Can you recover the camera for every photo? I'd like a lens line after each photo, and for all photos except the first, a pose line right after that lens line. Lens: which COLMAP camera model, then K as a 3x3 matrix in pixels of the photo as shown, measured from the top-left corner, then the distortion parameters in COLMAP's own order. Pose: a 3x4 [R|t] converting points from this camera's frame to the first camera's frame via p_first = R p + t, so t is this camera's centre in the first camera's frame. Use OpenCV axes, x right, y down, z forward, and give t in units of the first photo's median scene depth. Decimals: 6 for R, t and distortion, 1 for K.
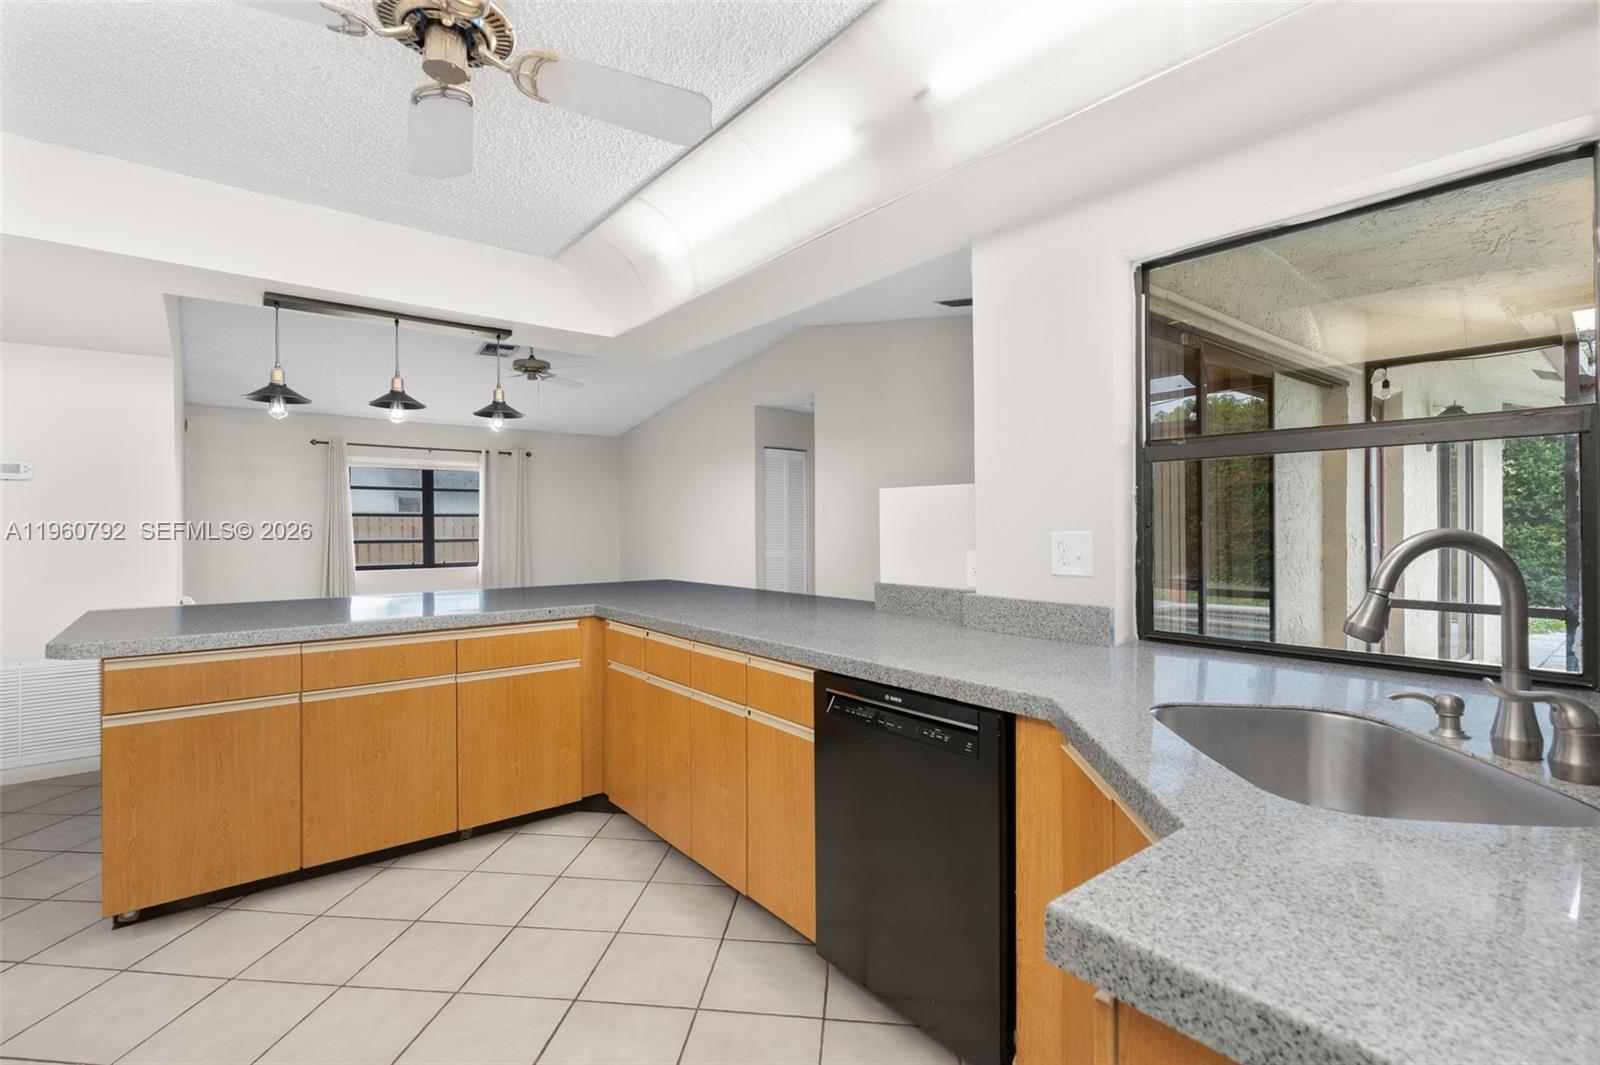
lens RADIAL K [[727.4, 0, 781.1], [0, 727.4, 526.9], [0, 0, 1]] dist [-0.003125, 0.000179]
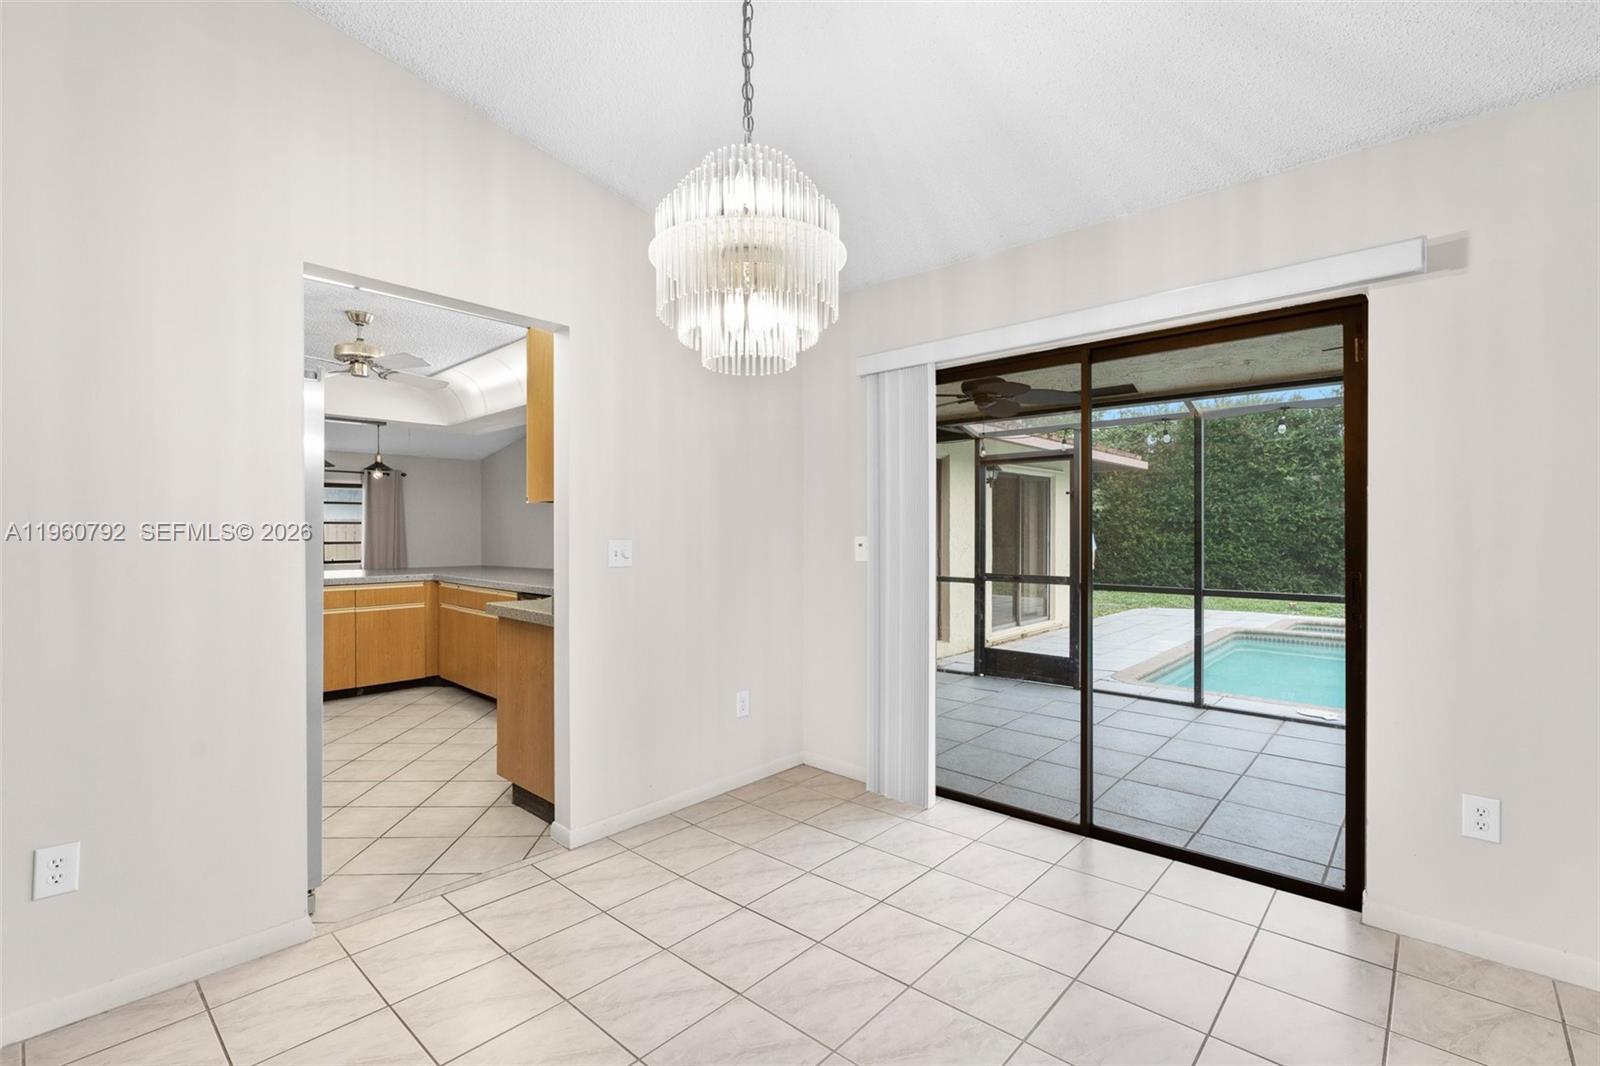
lens RADIAL K [[713.1, 0, 794.7], [0, 713.1, 537.1], [0, 0, 1]] dist [-0.011439, 0.000986]
pose [[0.987032, 0.002224, 0.160505, 0.384231], [-0.003196, 0.999978, 0.005797, -0.002935], [-0.160489, -0.006235, 0.987018, -0.998482]]
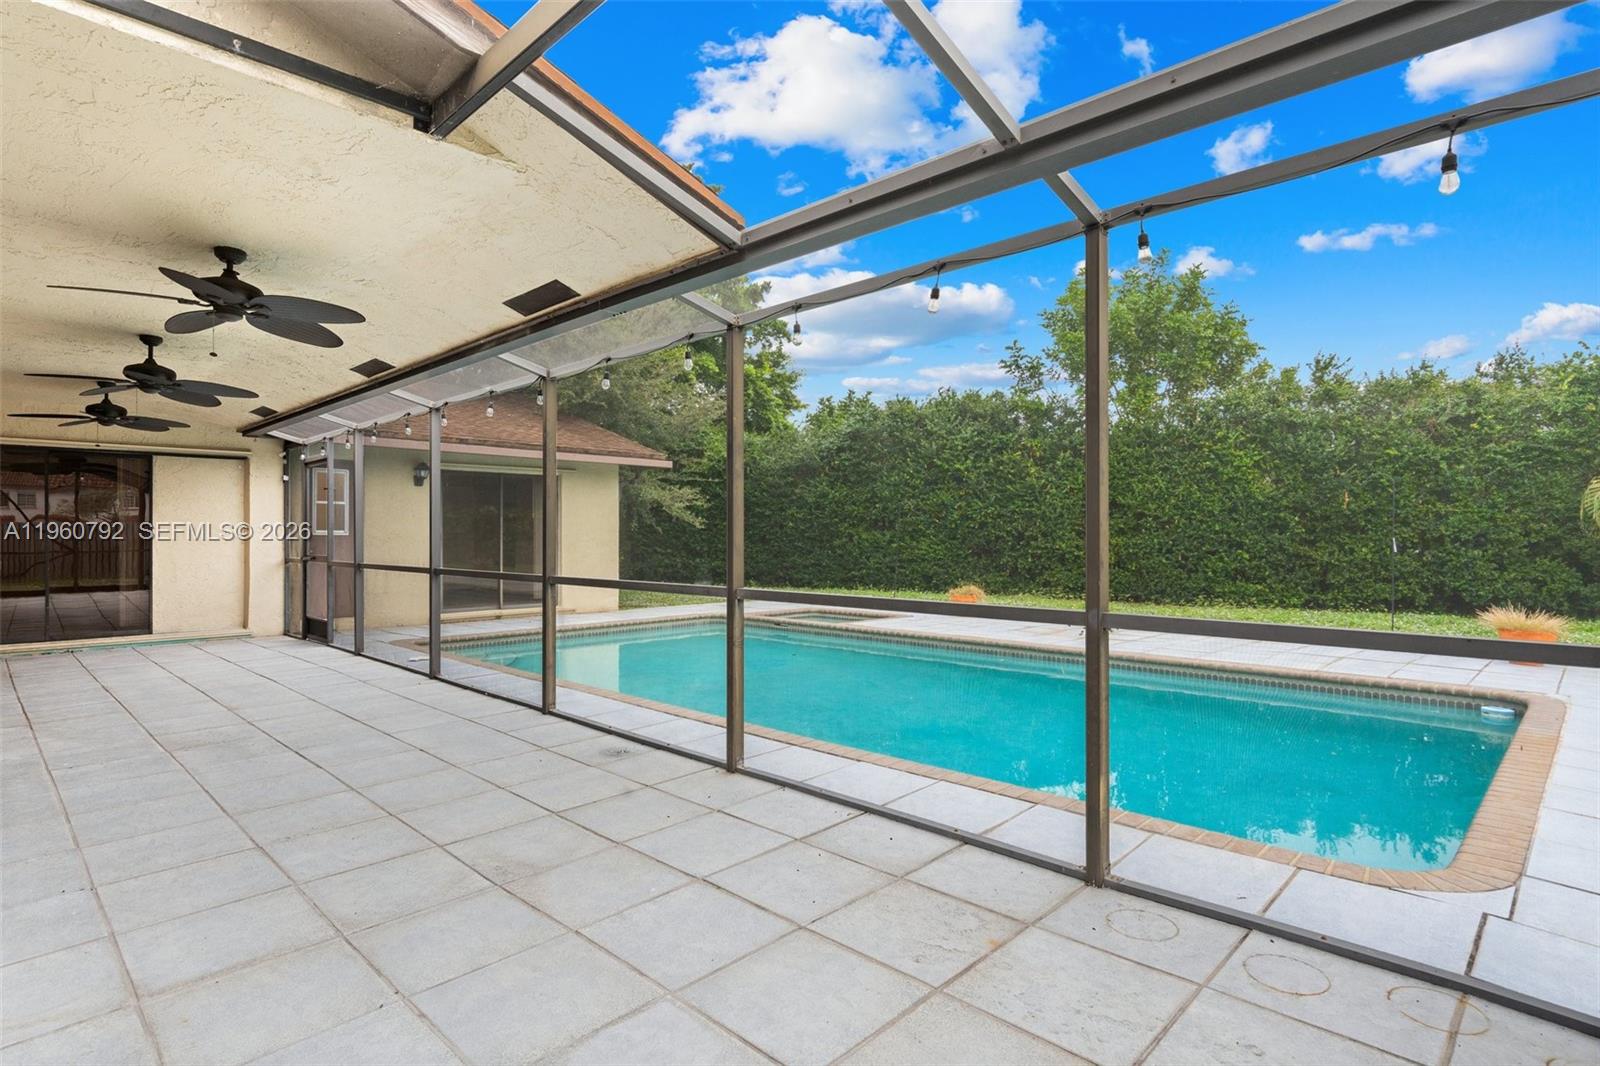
lens RADIAL K [[825.5, 0, 800.0], [0, 825.5, 533.0], [0, 0, 1]] dist [0.034675, 0.000089]
pose [[0.992798, 0.005135, 0.119689, 2.953261], [-0.004450, 0.999972, -0.005988, 0.049306], [-0.119717, 0.005412, 0.992793, -2.349350]]
